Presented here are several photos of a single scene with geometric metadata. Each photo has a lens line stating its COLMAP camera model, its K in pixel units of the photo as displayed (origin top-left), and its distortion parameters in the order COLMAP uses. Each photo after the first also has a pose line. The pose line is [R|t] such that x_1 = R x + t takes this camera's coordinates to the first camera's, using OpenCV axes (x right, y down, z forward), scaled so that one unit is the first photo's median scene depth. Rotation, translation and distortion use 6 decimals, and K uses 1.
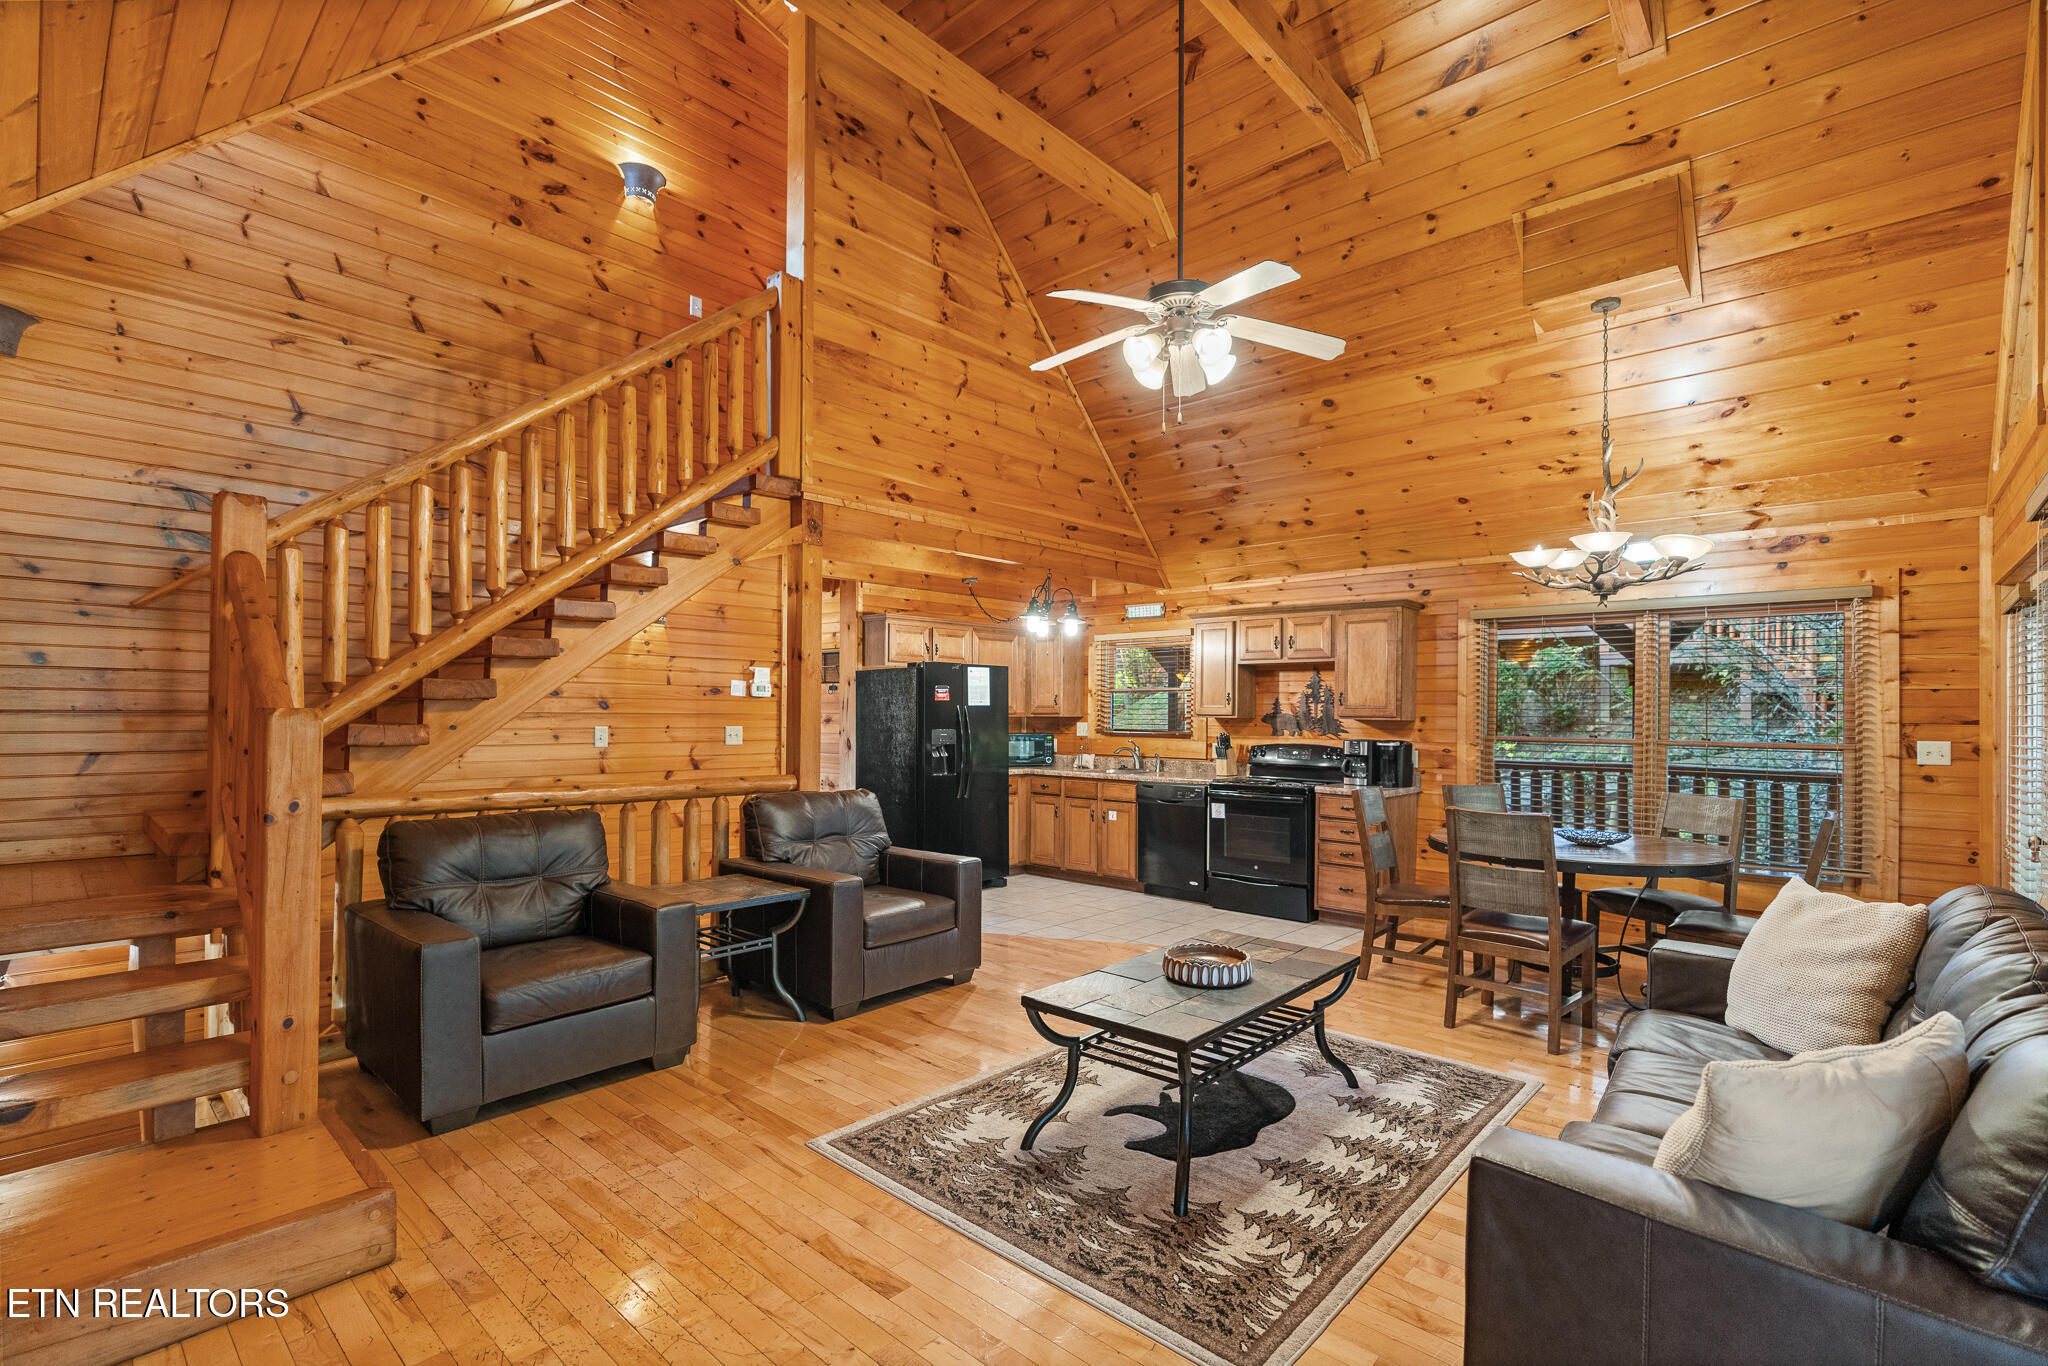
lens RADIAL K [[926.7, 0, 1018.8], [0, 926.7, 710.0], [0, 0, 1]] dist [-0.004933, 0.000239]
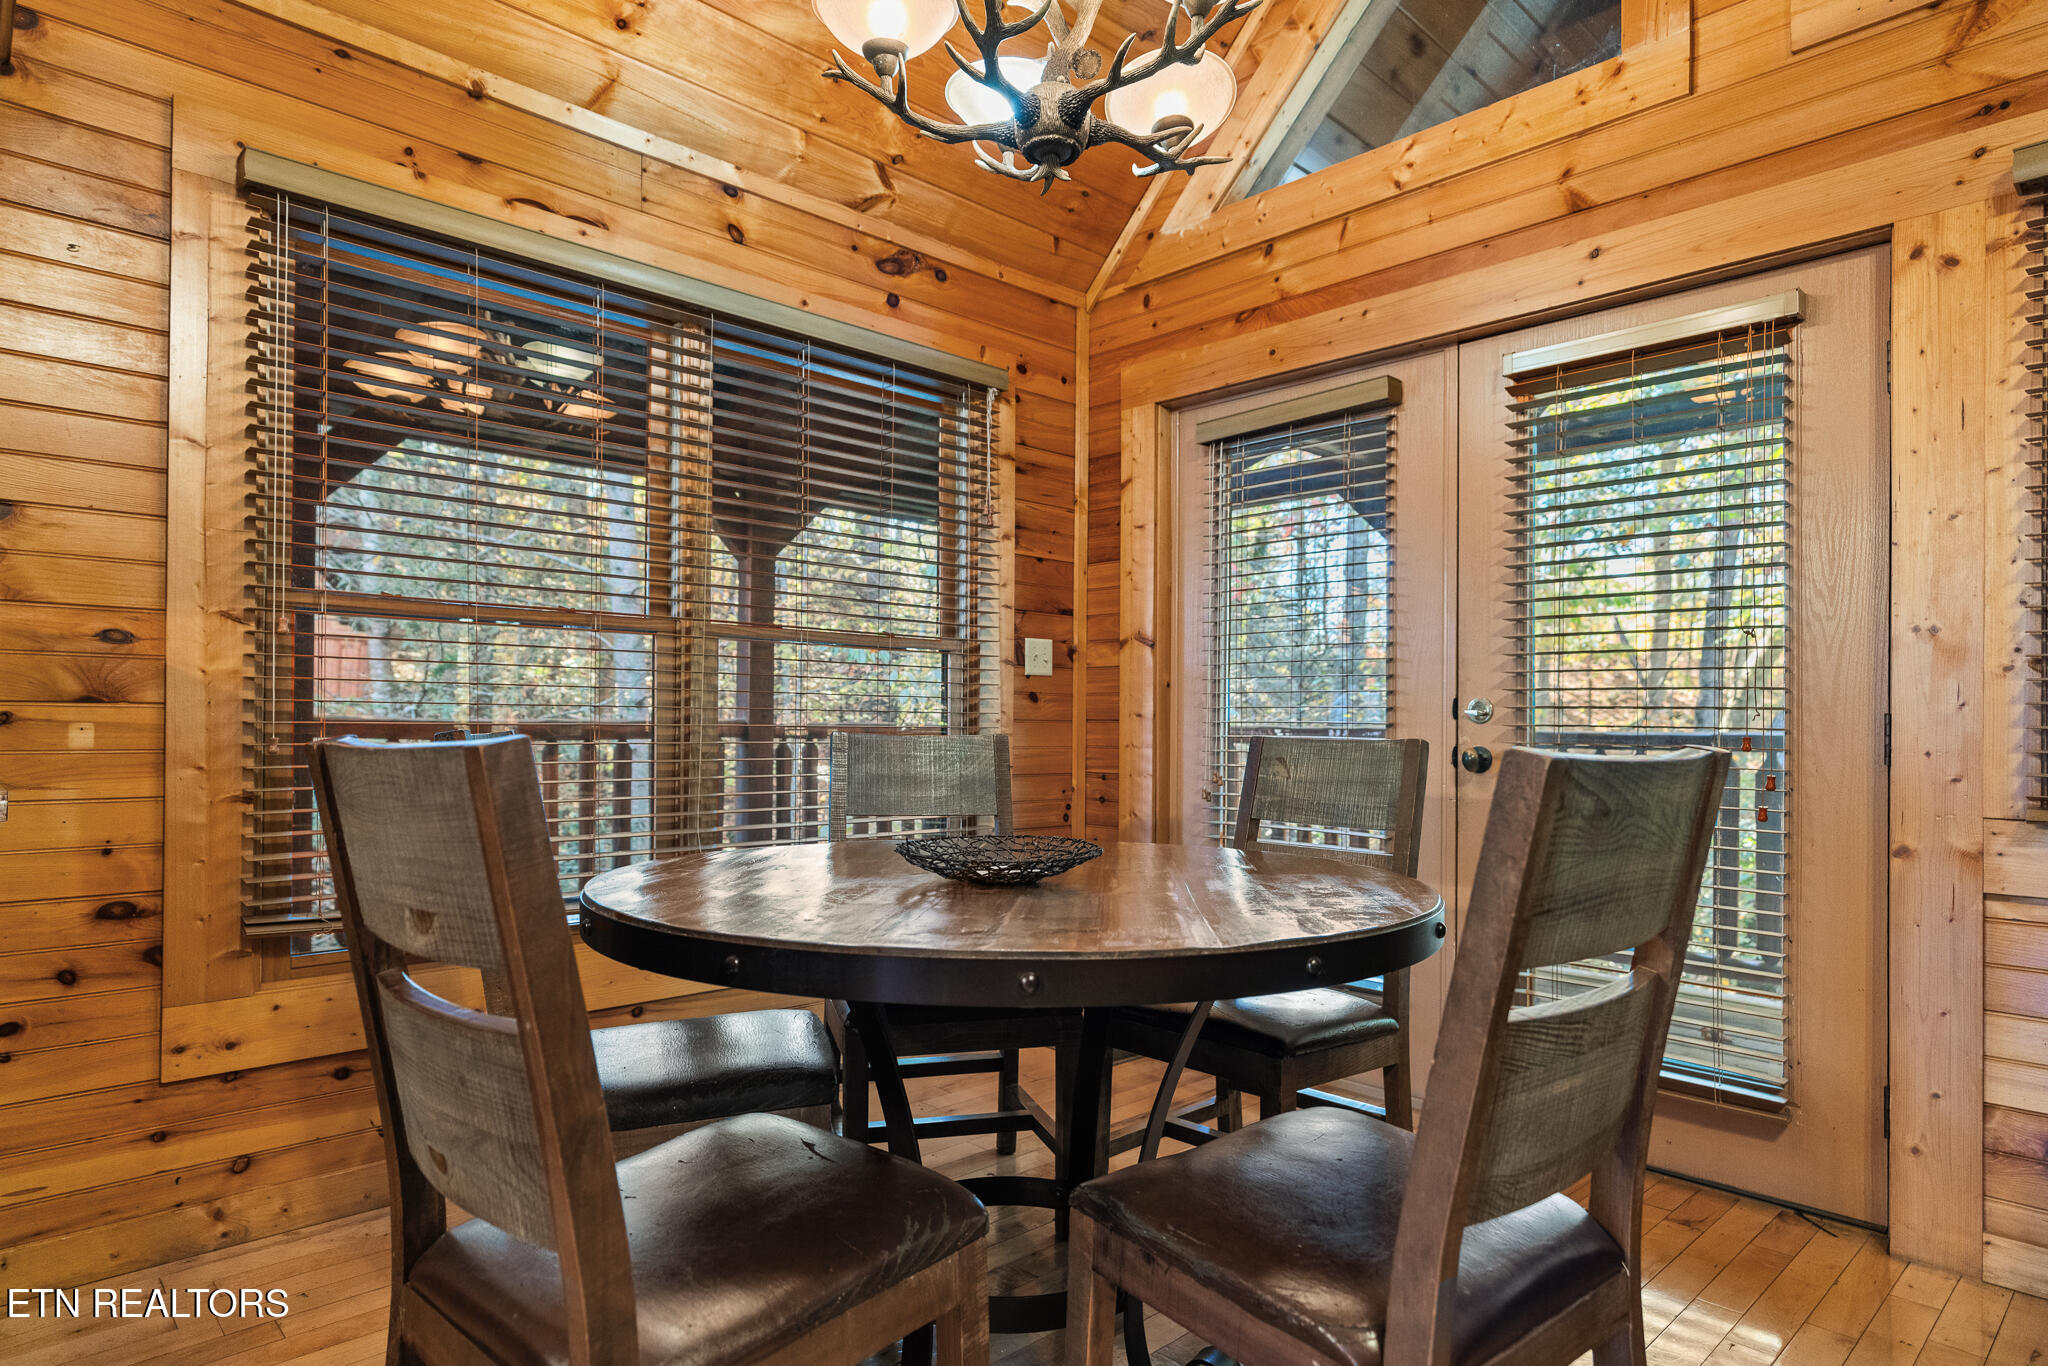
lens RADIAL K [[1149.9, 0, 1029.7], [0, 1149.9, 712.9], [0, 0, 1]] dist [-0.001189, 0.001875]
pose [[0.062879, 0.001268, 0.998020, 0.132202], [-0.010235, 0.999947, -0.000626, 0.059039], [-0.997969, -0.010175, 0.062888, 0.655129]]
